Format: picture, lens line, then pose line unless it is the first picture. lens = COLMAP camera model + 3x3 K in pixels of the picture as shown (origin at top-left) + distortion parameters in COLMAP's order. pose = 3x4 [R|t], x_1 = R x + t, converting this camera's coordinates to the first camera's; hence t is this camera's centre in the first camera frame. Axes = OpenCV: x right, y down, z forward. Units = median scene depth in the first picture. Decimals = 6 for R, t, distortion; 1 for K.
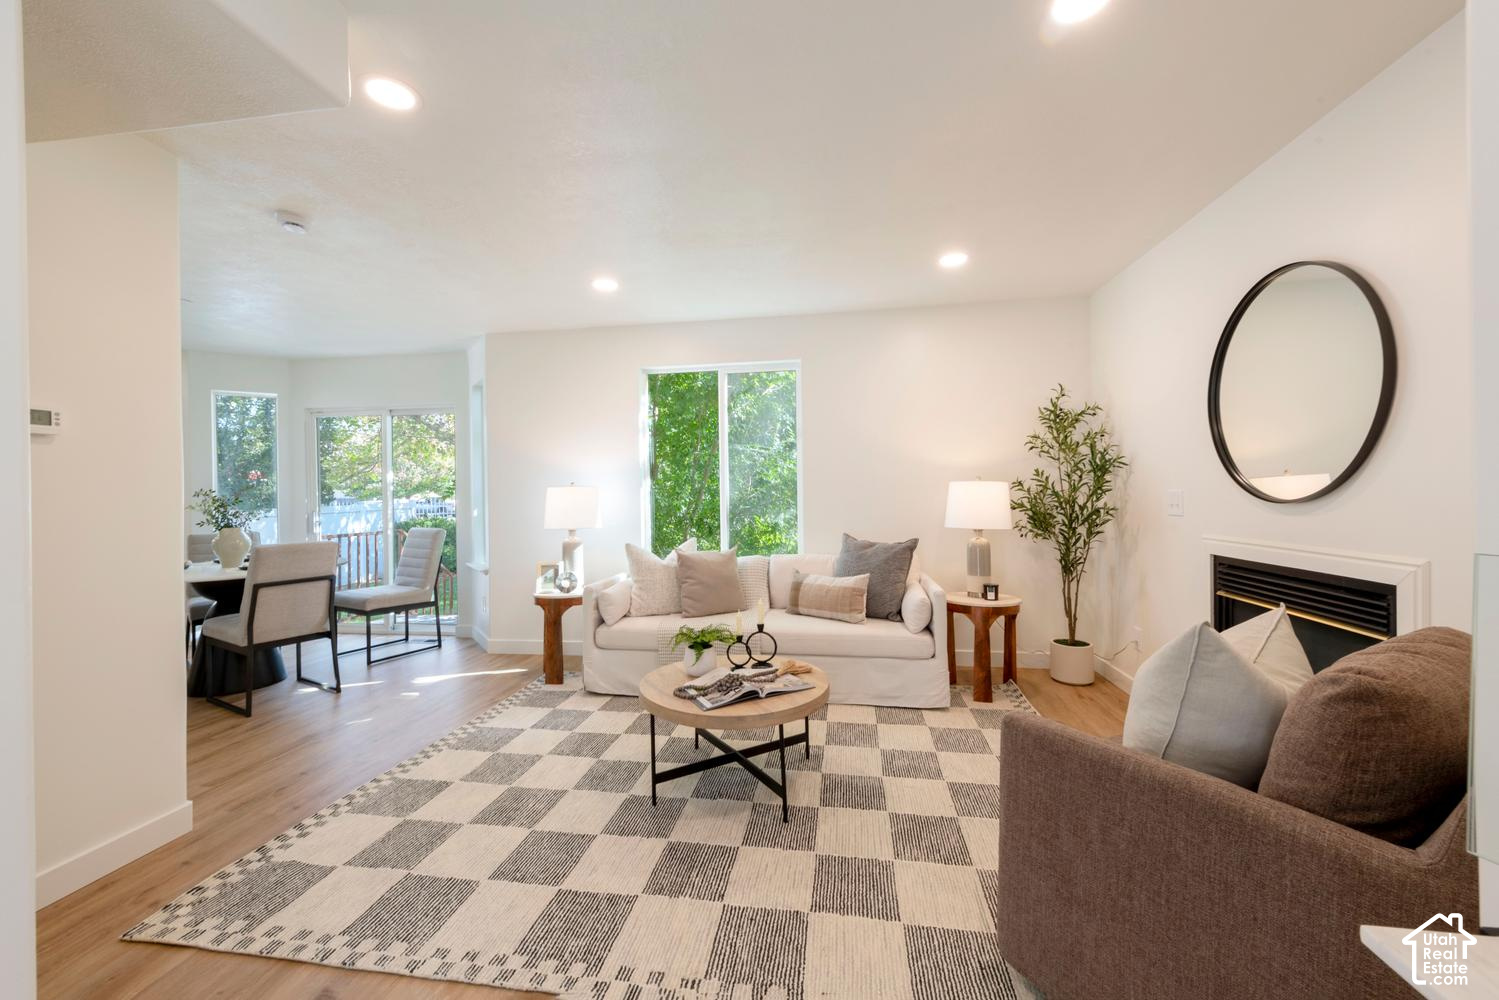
lens RADIAL K [[584.8, 0, 748.8], [0, 584.8, 500.9], [0, 0, 1]] dist [0.003885, -0.000275]
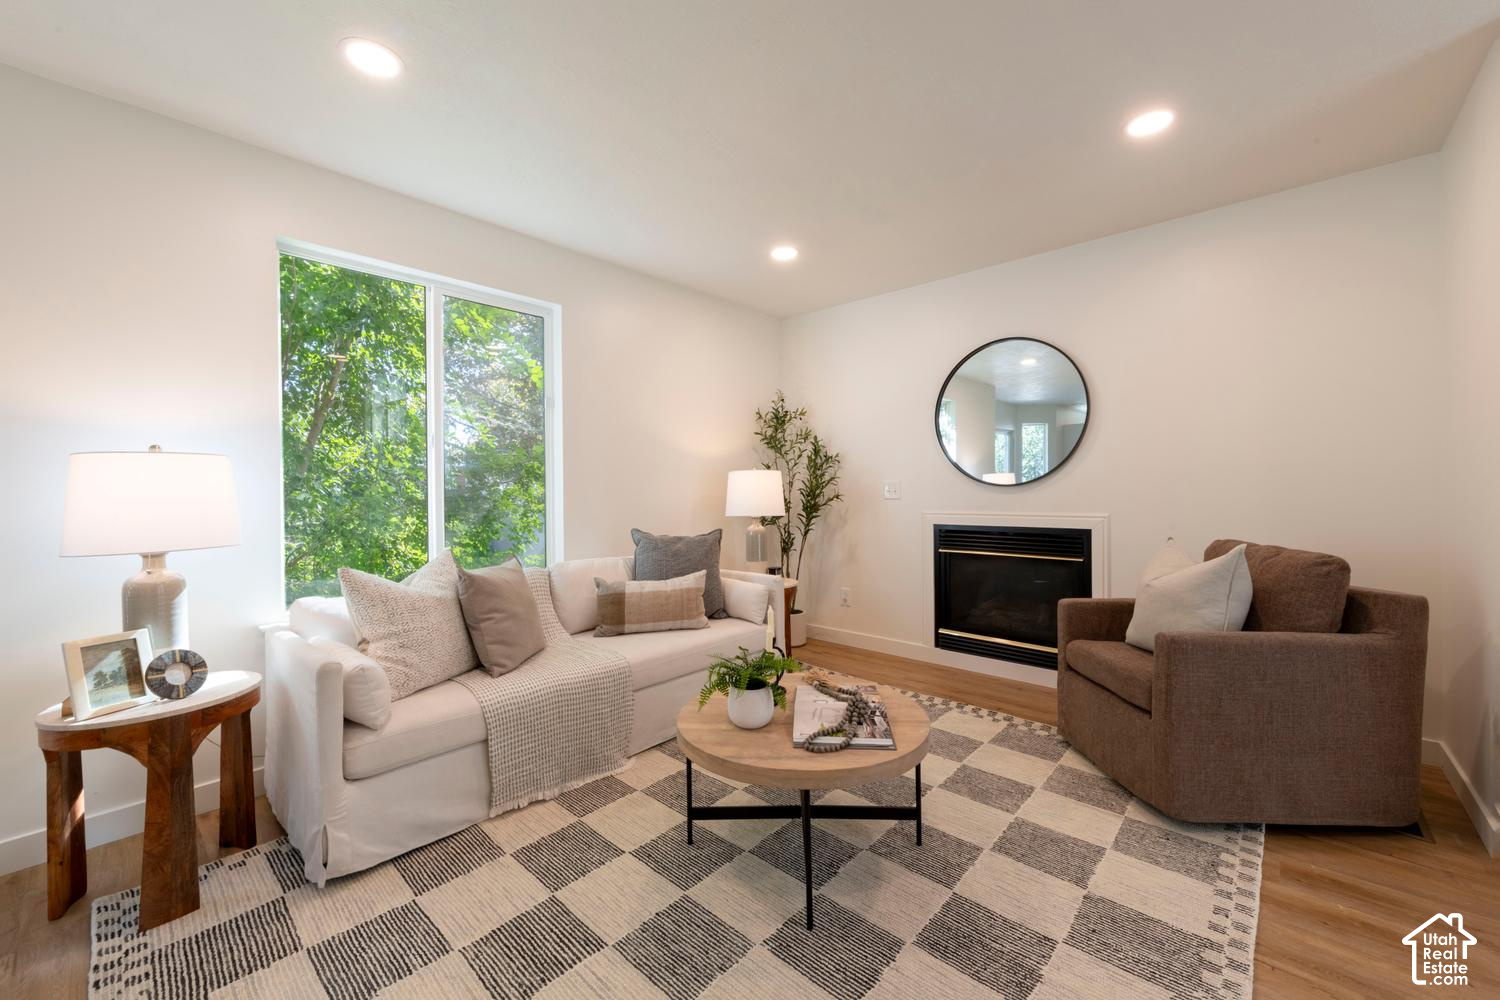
lens RADIAL K [[585.2, 0, 759.0], [0, 585.2, 497.4], [0, 0, 1]] dist [0.003885, -0.000275]
pose [[0.545678, -0.004400, 0.837984, -0.489312], [0.016599, 0.999847, -0.005559, 0.019764], [-0.837831, 0.016943, 0.545667, 0.440208]]
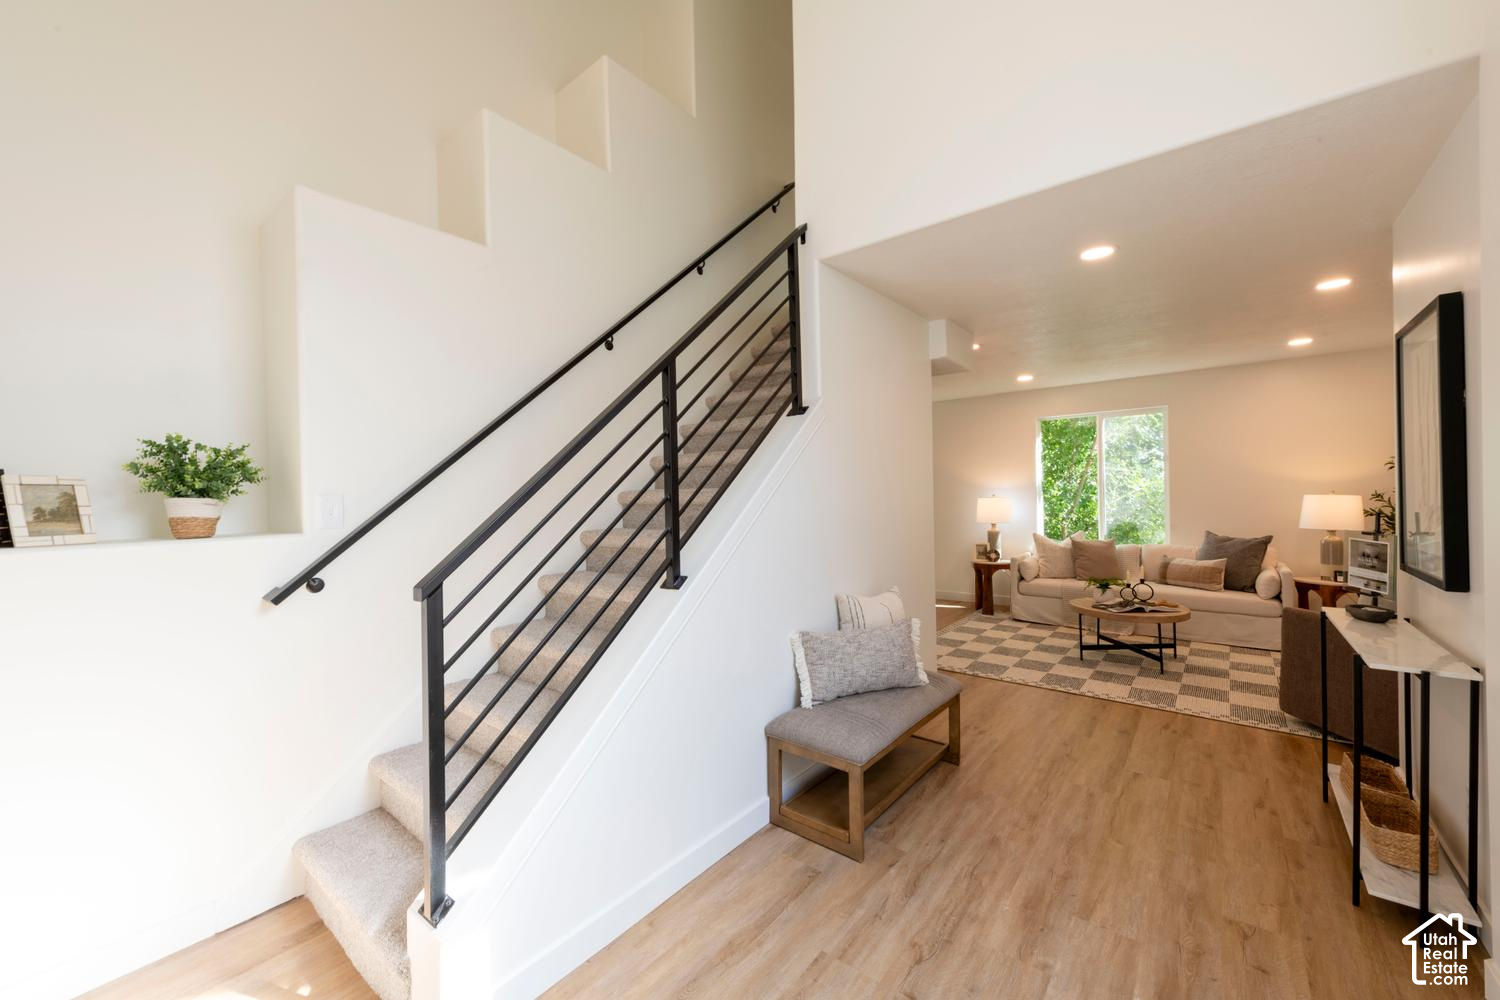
lens RADIAL K [[585.2, 0, 745.7], [0, 585.2, 497.1], [0, 0, 1]] dist [0.003885, -0.000275]
pose [[0.865671, 0.000664, -0.500613, -0.098969], [-0.001158, 0.999999, -0.000676, -0.025481], [0.500612, 0.001165, 0.865671, -0.857649]]
